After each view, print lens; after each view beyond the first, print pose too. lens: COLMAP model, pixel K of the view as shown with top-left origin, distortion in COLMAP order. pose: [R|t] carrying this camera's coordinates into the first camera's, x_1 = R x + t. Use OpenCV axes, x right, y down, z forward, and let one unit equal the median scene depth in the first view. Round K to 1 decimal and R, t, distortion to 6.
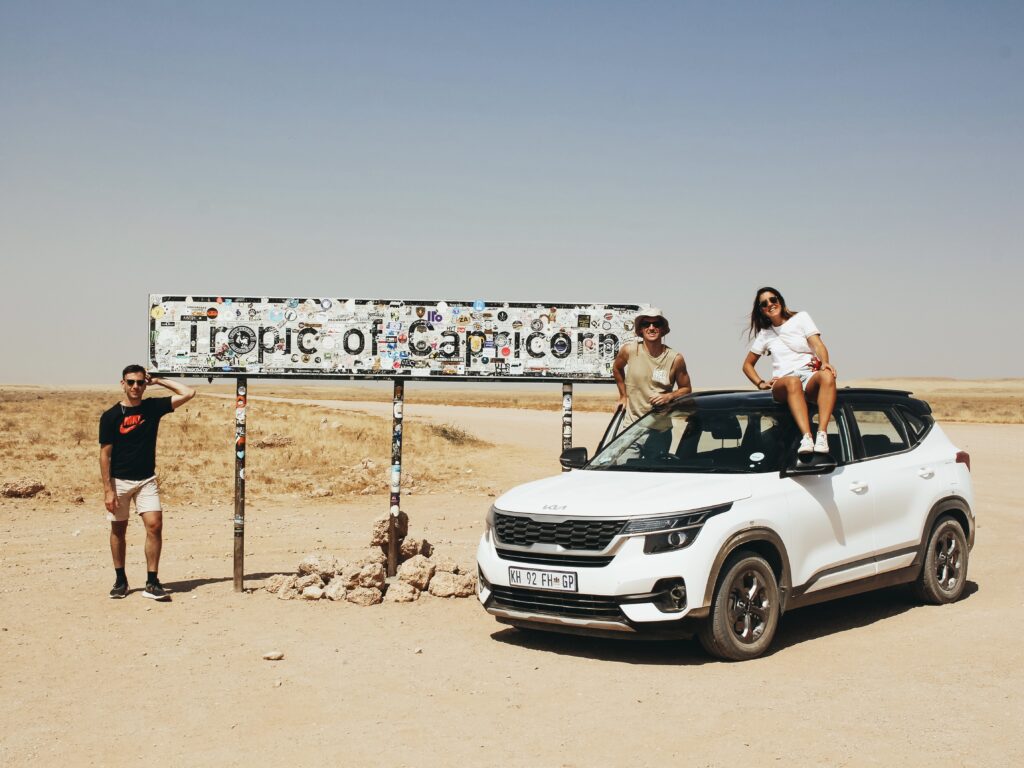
lens RADIAL K [[1660.9, 0, 511.9], [0, 1660.9, 384.2], [0, 0, 1]] dist [-0.041580, 0.000000]
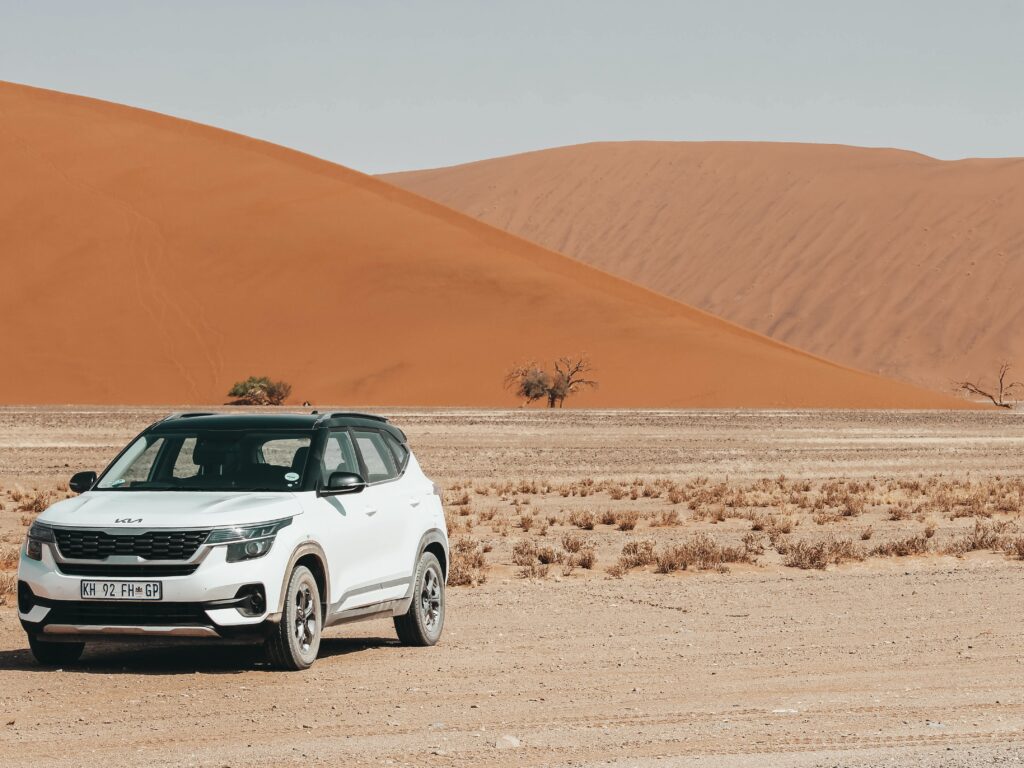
lens RADIAL K [[2007.5, 0, 512.0], [0, 2007.5, 384.4], [0, 0, 1]] dist [0.010668, 0.000000]
pose [[0.947735, 0.013931, 0.318754, -0.153111], [-0.009632, 0.999840, -0.015056, 0.006542], [-0.318913, 0.011199, 0.947718, -0.262658]]
